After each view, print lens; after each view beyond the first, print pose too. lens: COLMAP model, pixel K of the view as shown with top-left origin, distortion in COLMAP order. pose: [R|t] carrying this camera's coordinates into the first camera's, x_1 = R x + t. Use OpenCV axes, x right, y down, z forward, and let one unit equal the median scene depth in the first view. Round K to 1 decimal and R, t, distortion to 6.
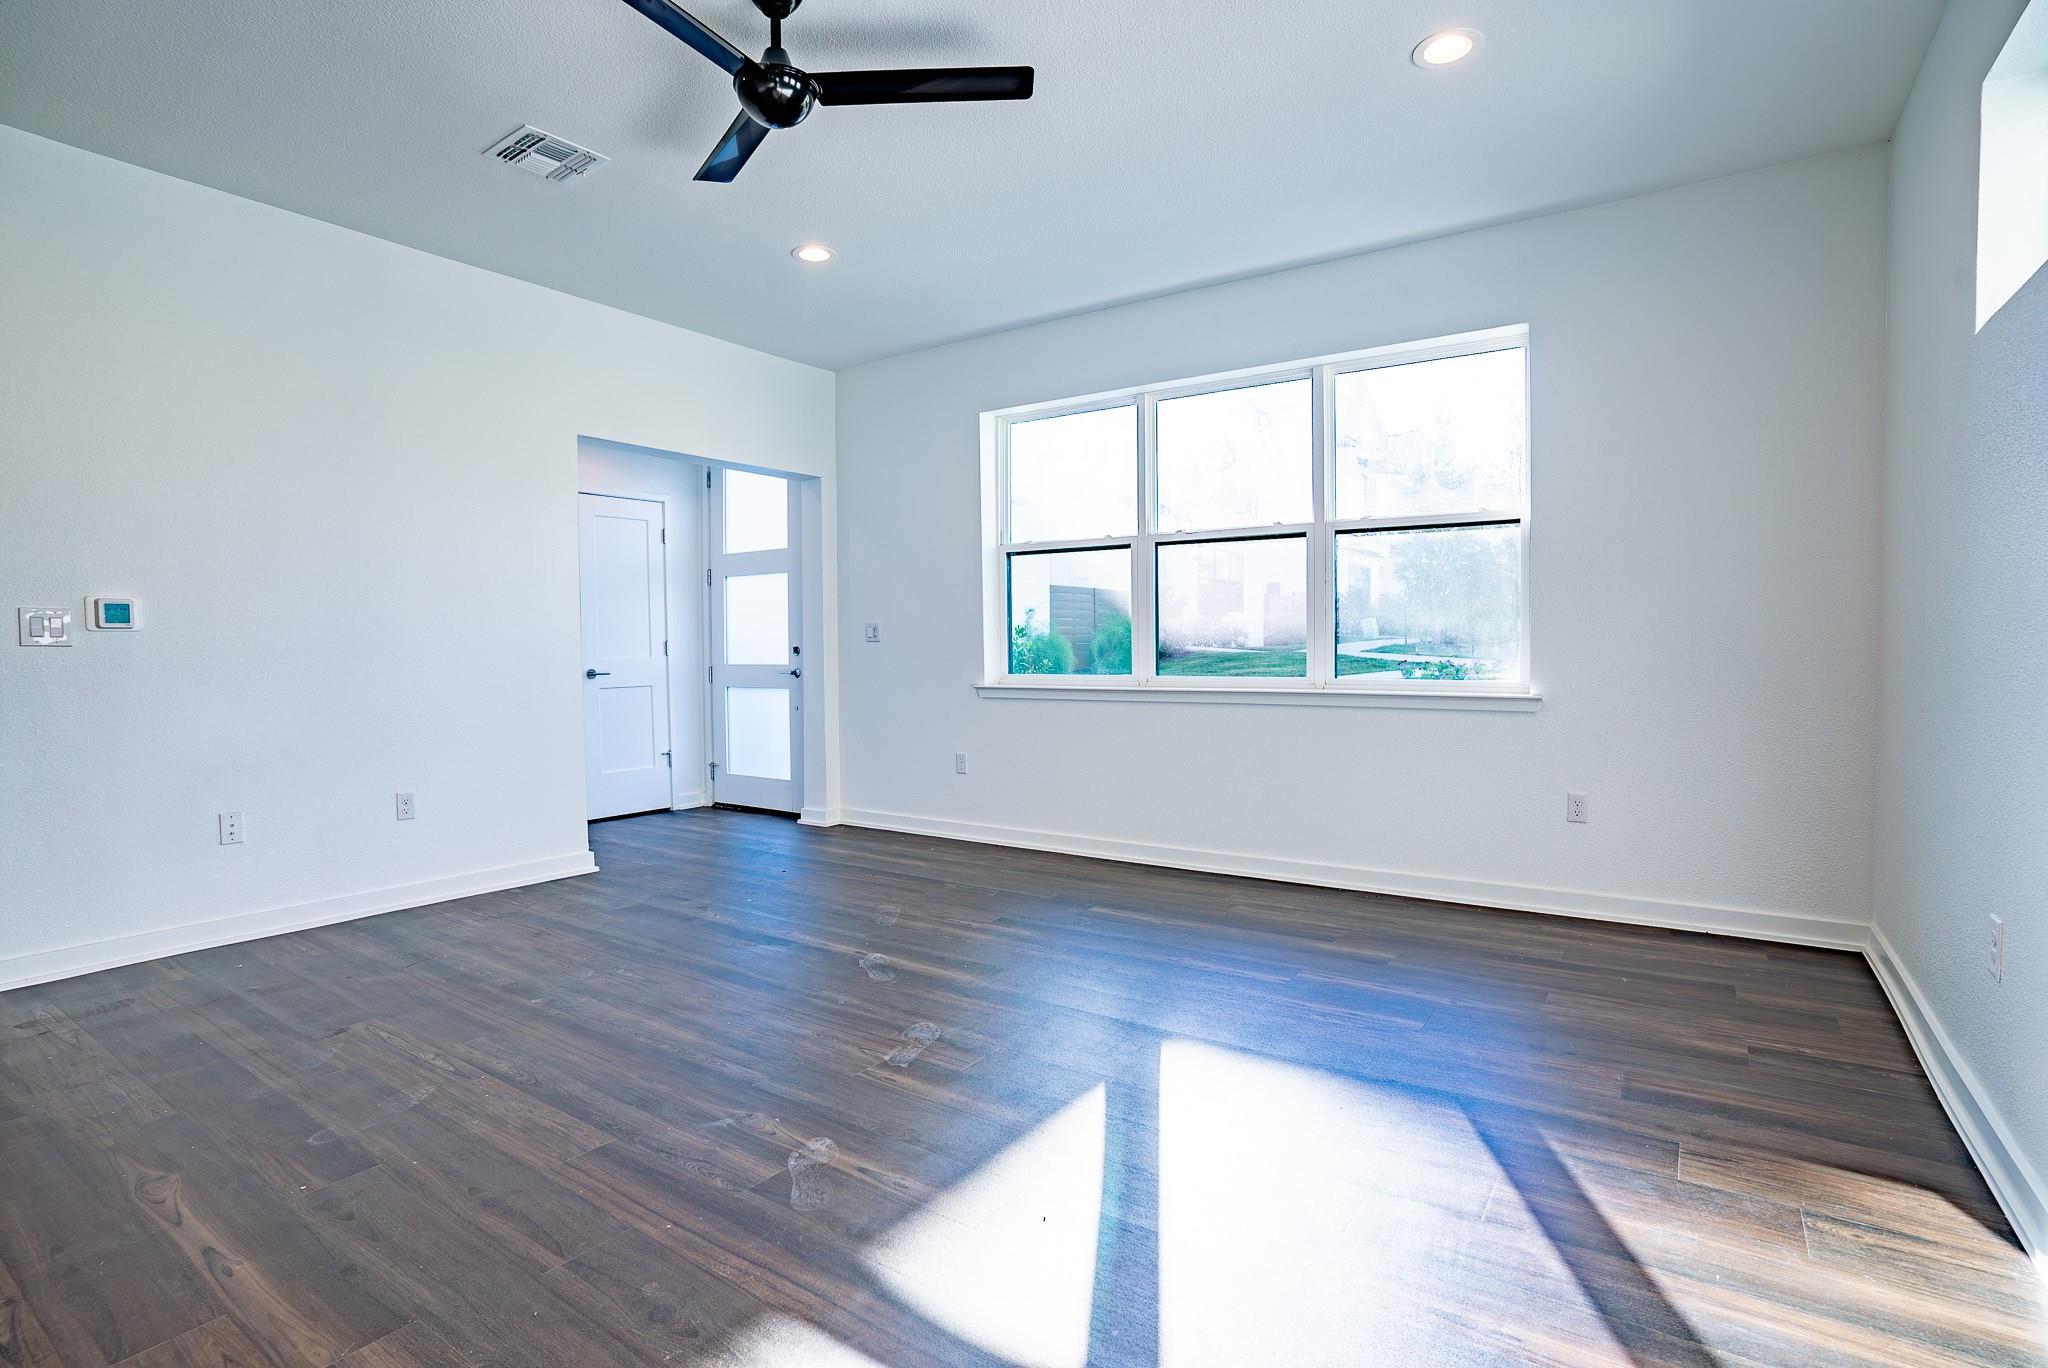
lens RADIAL K [[1007.4, 0, 1026.6], [0, 1007.4, 674.5], [0, 0, 1]] dist [-0.007305, 0.000112]
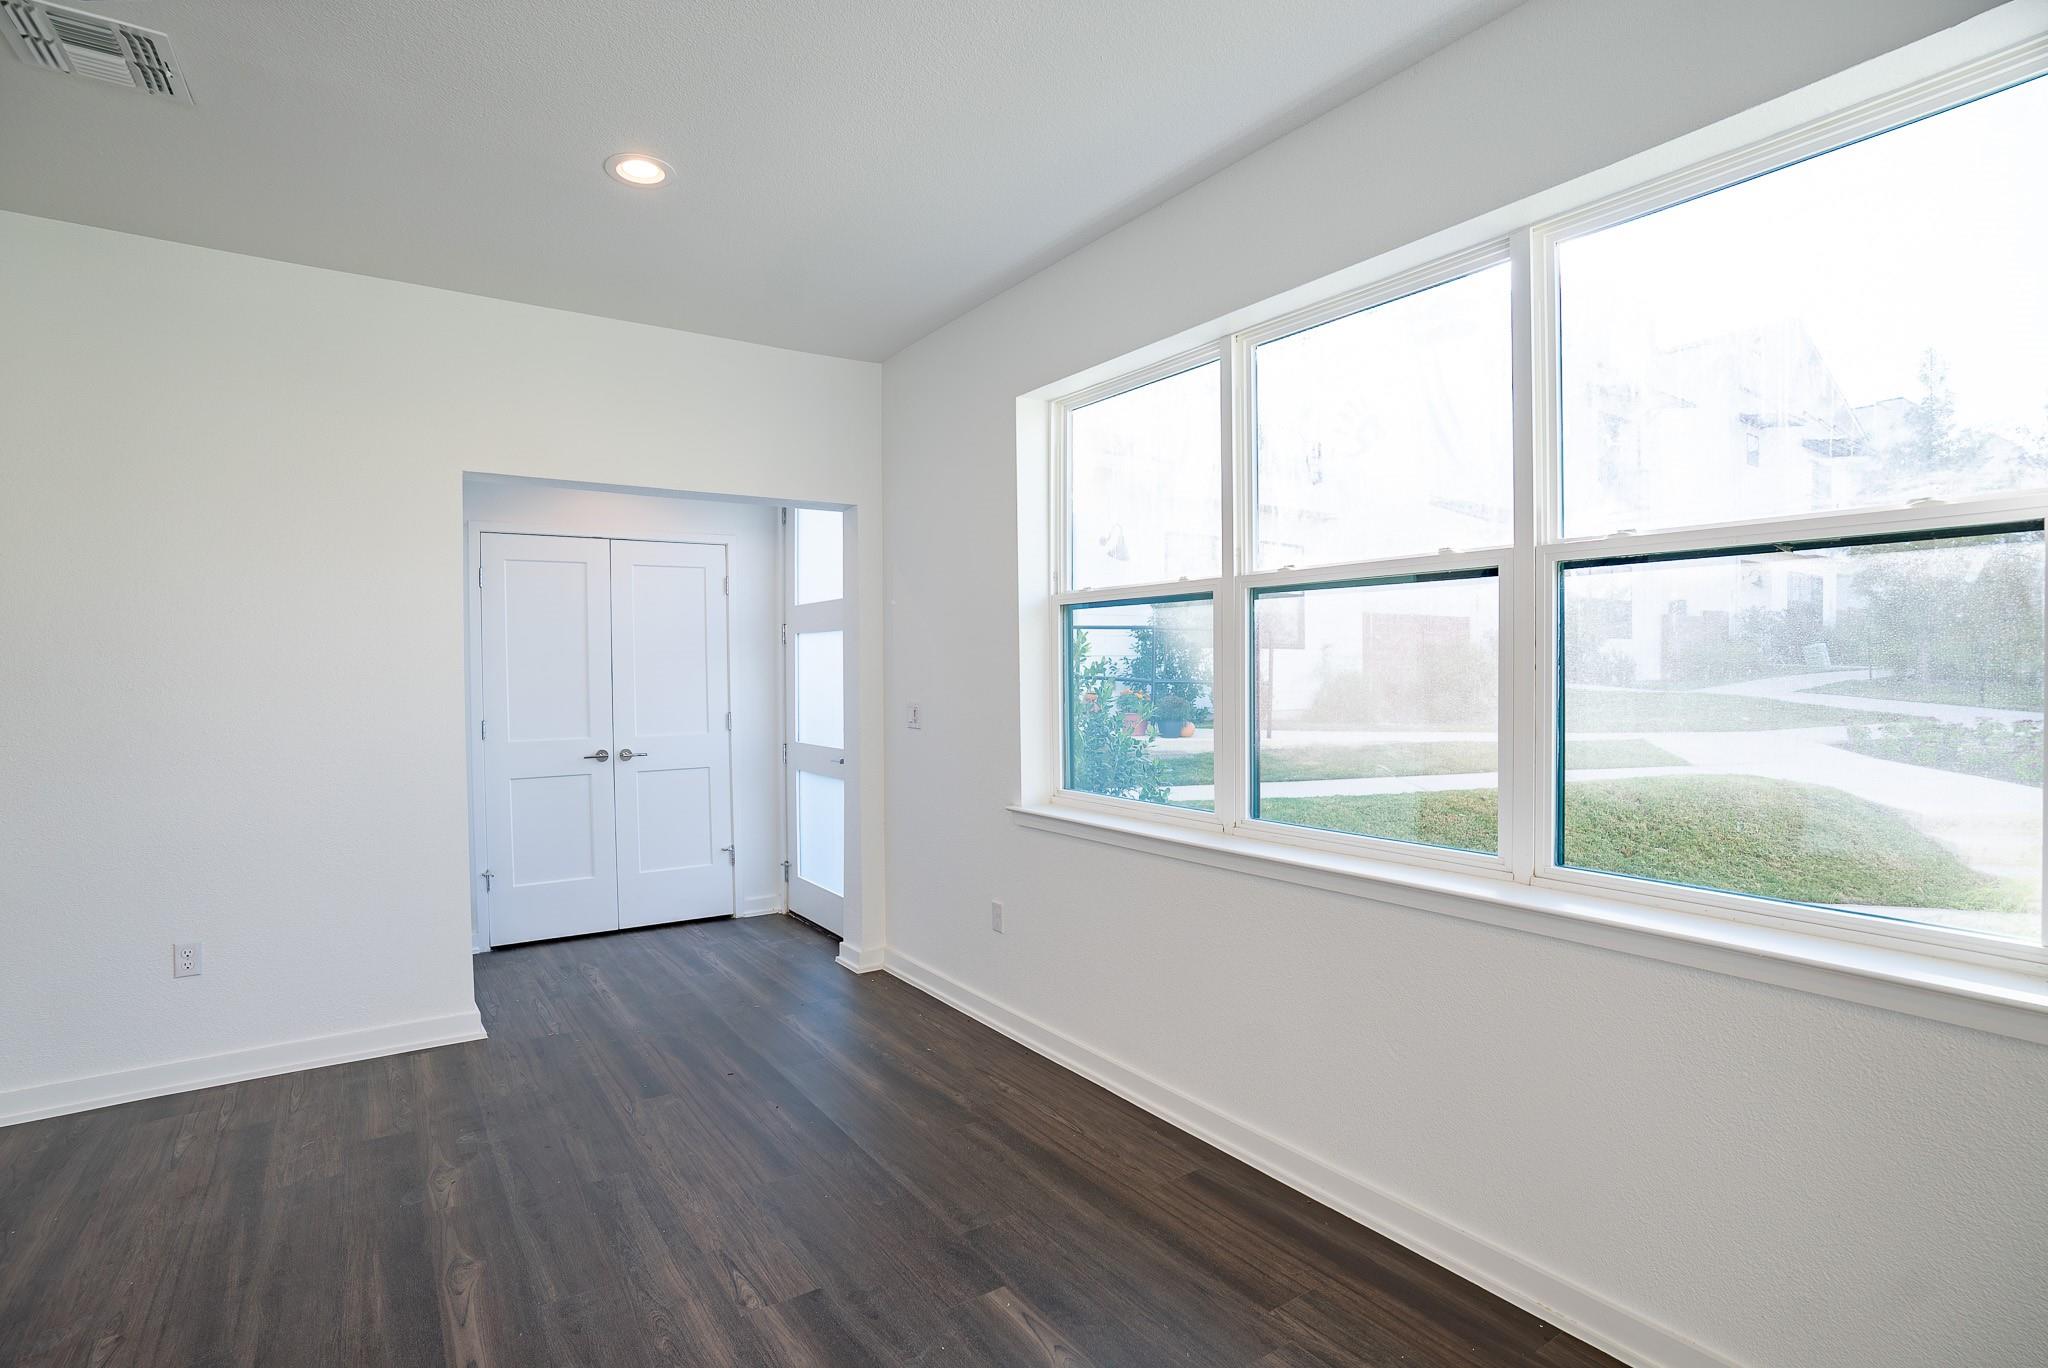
lens RADIAL K [[1007.4, 0, 1018.7], [0, 1007.4, 681.2], [0, 0, 1]] dist [-0.007305, 0.000112]
pose [[0.930660, 0.011220, -0.365713, 0.196054], [-0.018351, 0.999703, -0.016029, -0.059791], [0.365424, 0.021629, 0.930590, 0.374112]]
